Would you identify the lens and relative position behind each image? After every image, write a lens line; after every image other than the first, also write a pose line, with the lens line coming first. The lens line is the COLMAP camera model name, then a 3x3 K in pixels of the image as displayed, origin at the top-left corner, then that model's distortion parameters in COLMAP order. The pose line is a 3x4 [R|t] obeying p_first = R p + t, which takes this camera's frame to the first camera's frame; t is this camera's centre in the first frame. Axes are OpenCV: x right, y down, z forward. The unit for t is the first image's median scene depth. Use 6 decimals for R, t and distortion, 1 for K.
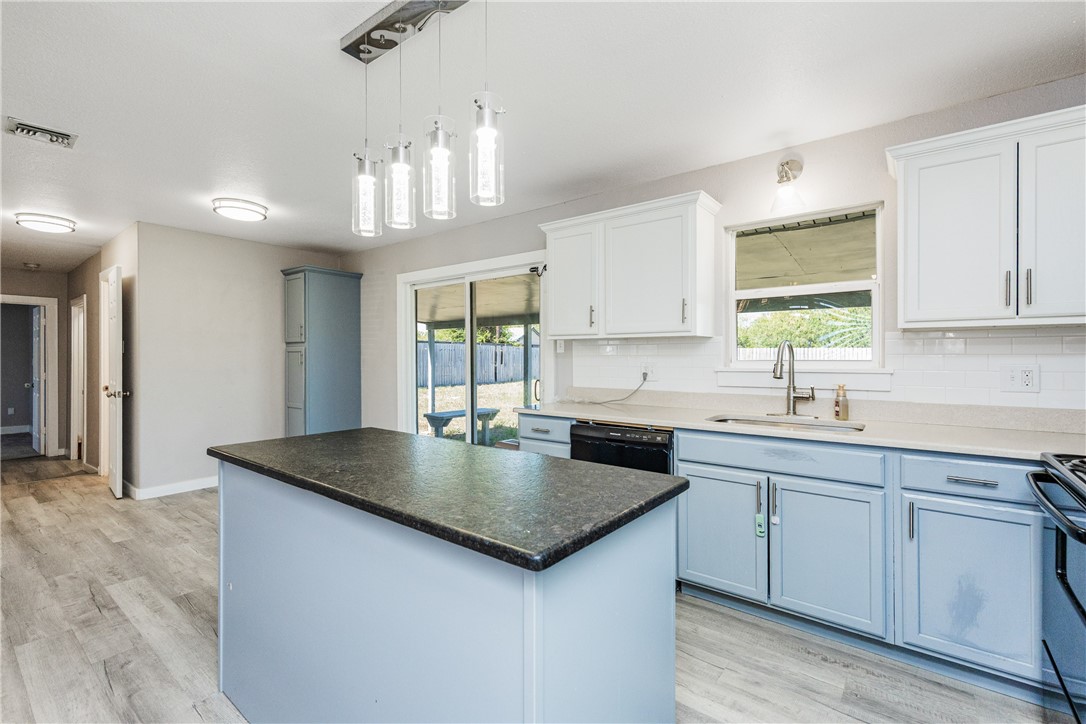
lens RADIAL K [[473.6, 0, 546.9], [0, 473.6, 359.1], [0, 0, 1]] dist [0.000537, -0.000681]
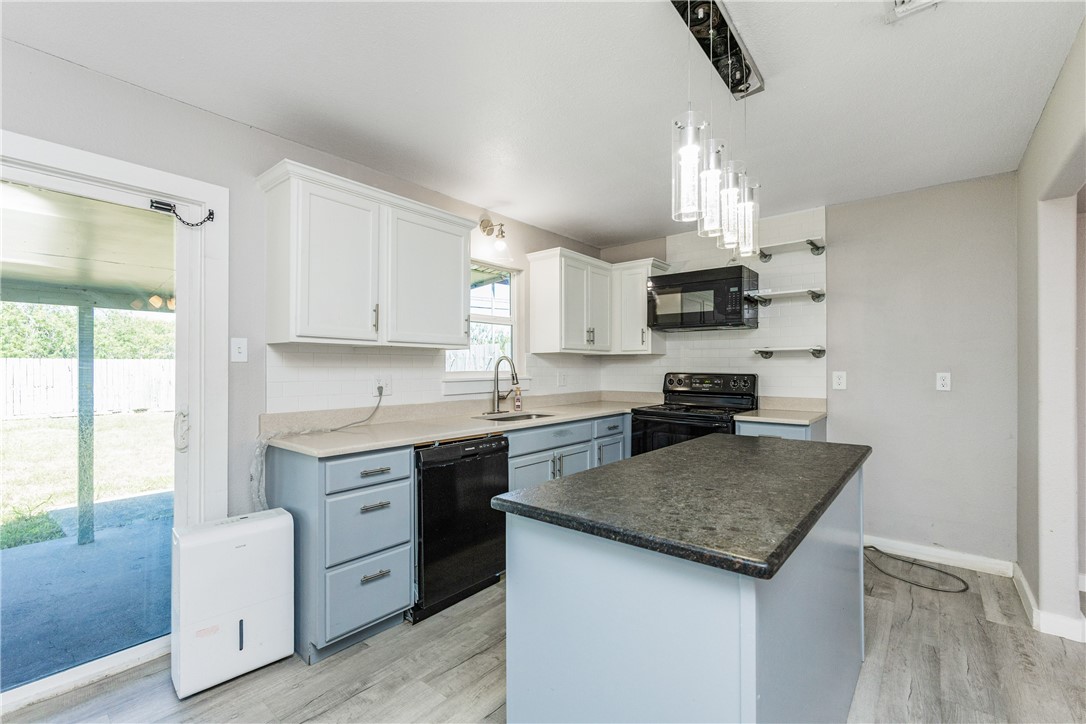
lens RADIAL K [[473.6, 0, 556.3], [0, 473.6, 365.0], [0, 0, 1]] dist [0.000537, -0.000681]
pose [[0.029965, 0.004263, 0.999542, -0.977610], [0.004170, 0.999982, -0.004390, -0.009435], [-0.999542, 0.004299, 0.029947, 0.951381]]
